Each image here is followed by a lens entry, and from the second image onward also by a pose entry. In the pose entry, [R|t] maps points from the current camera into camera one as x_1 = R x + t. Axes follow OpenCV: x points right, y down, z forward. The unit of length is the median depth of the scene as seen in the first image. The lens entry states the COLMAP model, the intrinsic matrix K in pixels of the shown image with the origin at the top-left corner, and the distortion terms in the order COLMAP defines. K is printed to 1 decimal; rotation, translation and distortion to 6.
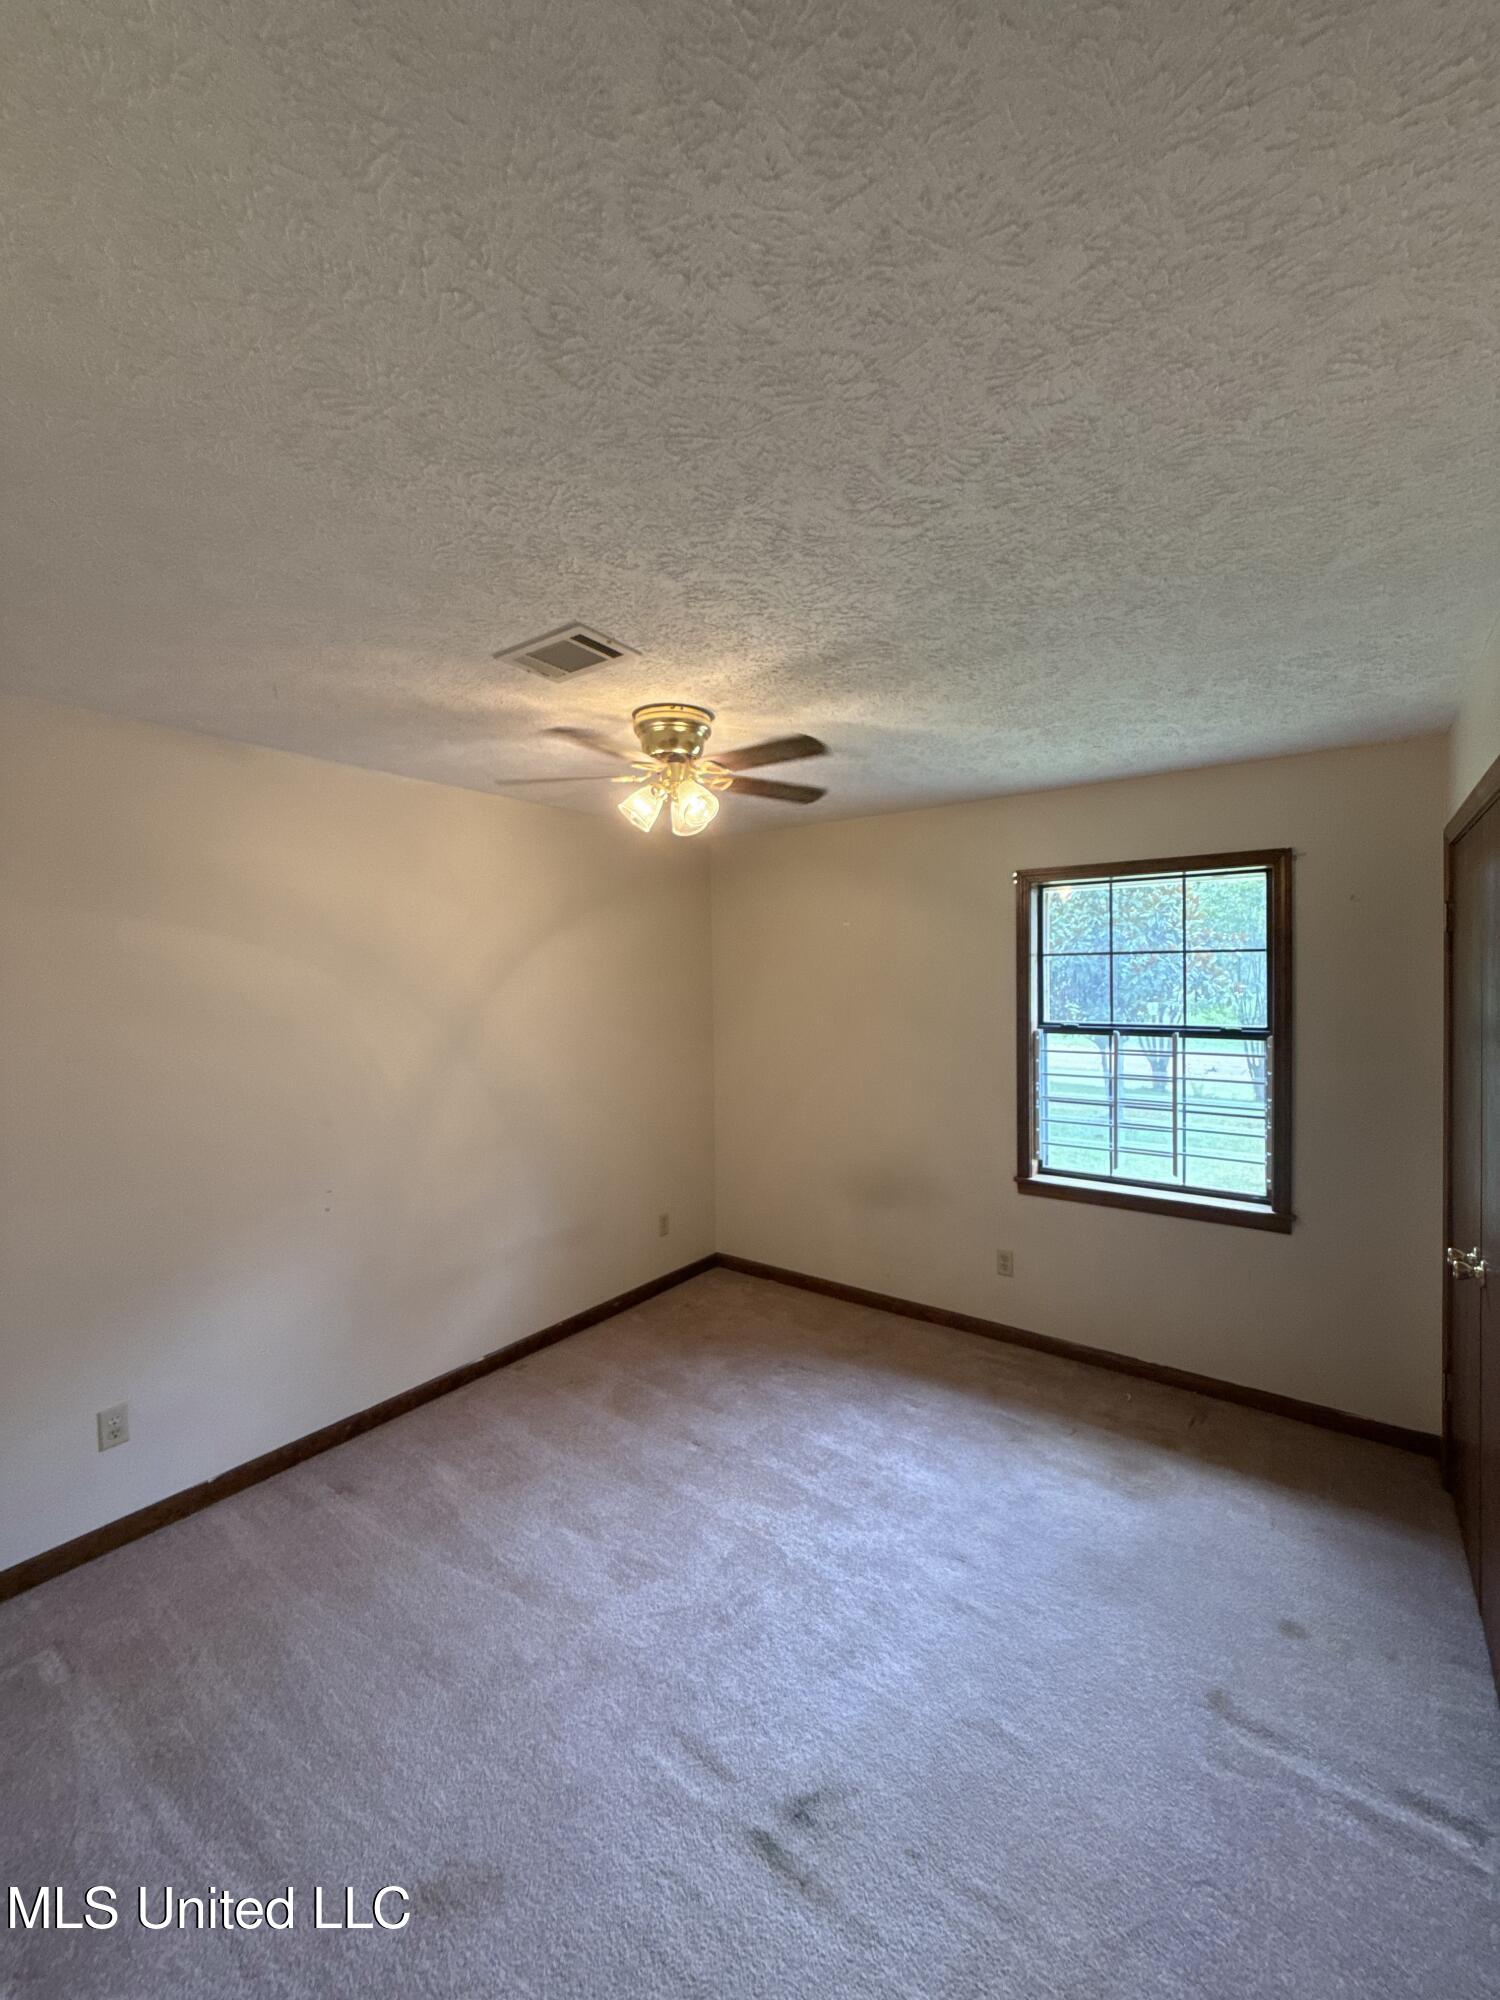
lens RADIAL K [[801.9, 0, 754.4], [0, 801.9, 991.7], [0, 0, 1]] dist [-0.001730, 0.001184]
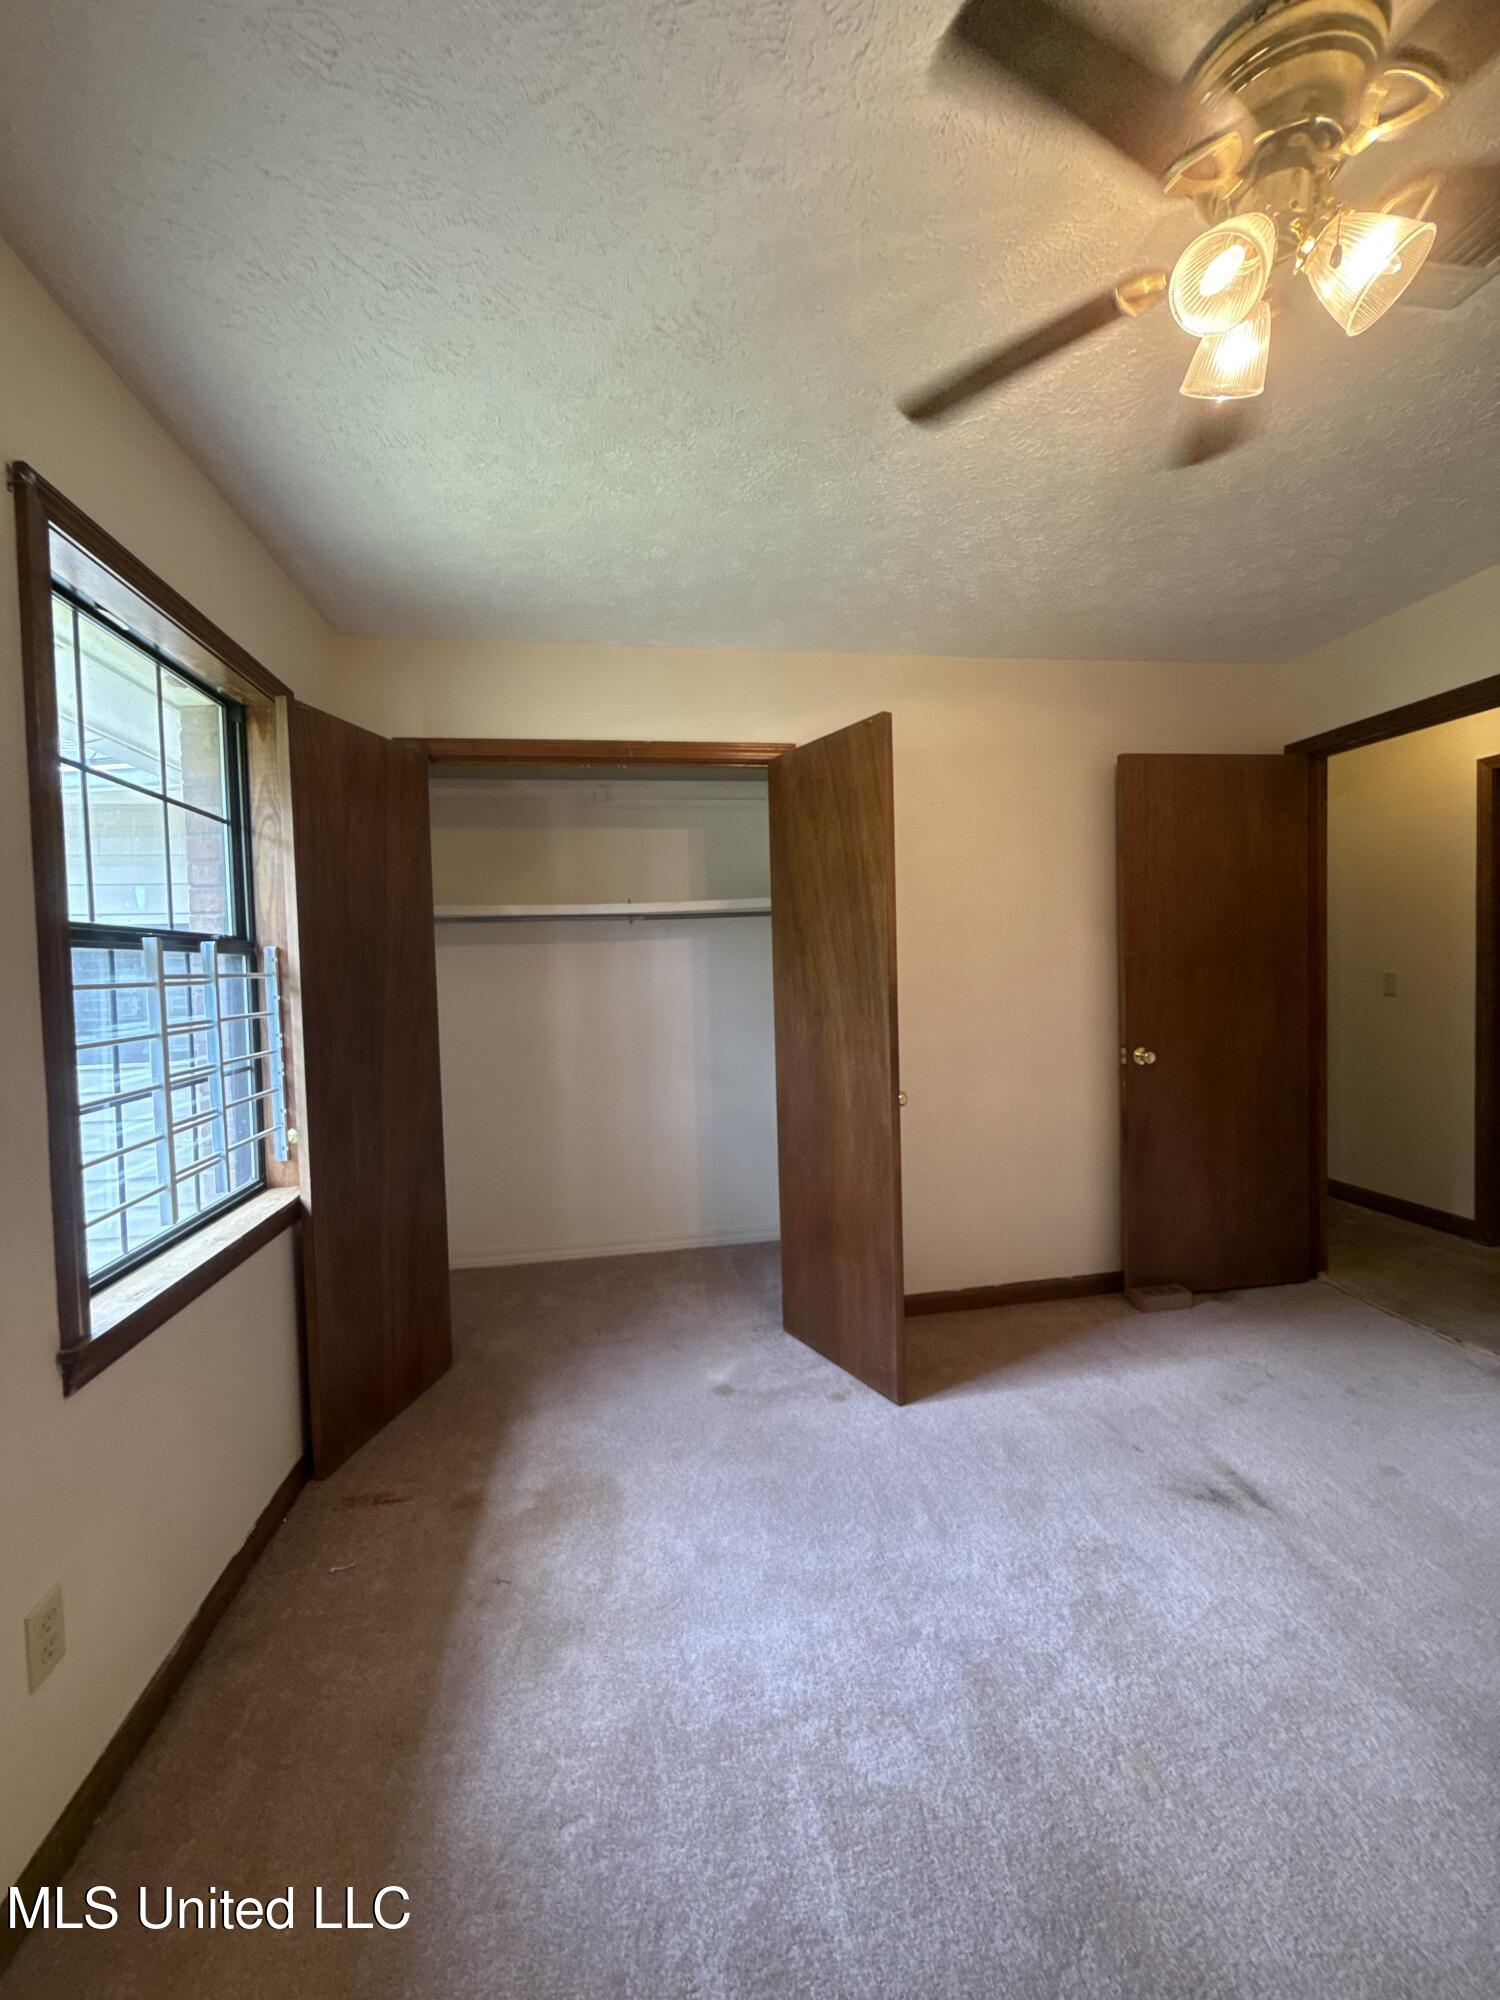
lens RADIAL K [[801.9, 0, 752.1], [0, 801.9, 994.0], [0, 0, 1]] dist [-0.001730, 0.001184]
pose [[-0.722993, 0.015221, 0.690688, -0.168144], [0.058800, 0.997485, 0.039568, 0.109413], [-0.688349, 0.069220, -0.722070, 1.378880]]
